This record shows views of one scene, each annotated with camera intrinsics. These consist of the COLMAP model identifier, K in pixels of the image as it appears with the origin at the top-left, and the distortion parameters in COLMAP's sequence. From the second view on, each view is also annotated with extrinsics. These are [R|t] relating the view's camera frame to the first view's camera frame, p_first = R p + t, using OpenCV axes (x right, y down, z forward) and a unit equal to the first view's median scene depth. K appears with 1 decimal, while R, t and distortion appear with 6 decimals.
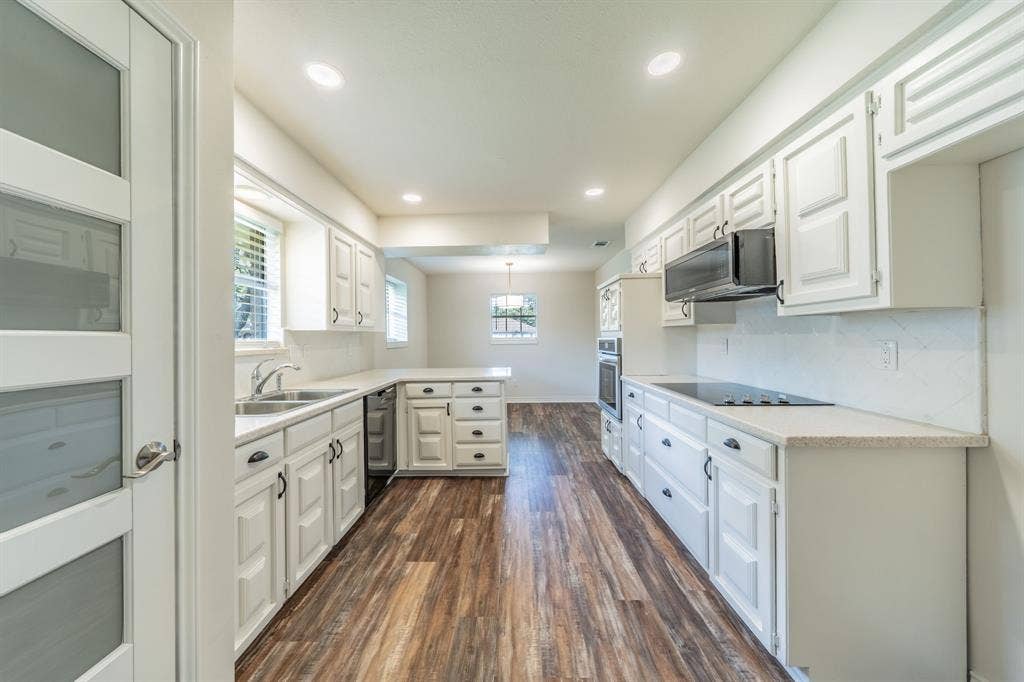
lens RADIAL K [[363.3, 0, 513.6], [0, 363.3, 337.9], [0, 0, 1]] dist [-0.003450, -0.000074]
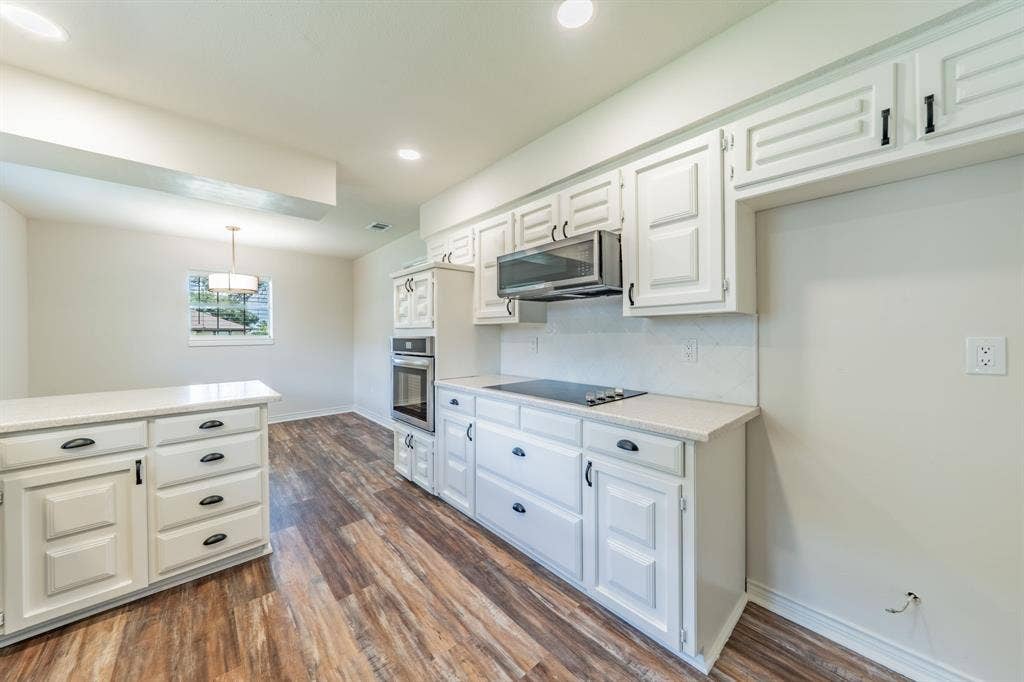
lens RADIAL K [[350.5, 0, 512.9], [0, 350.5, 336.1], [0, 0, 1]] dist [0.001933, -0.000227]
pose [[0.731946, 0.005998, 0.681336, -0.162932], [-0.003311, 0.999981, -0.005247, 0.004018], [-0.681354, 0.001585, 0.731952, 0.334132]]
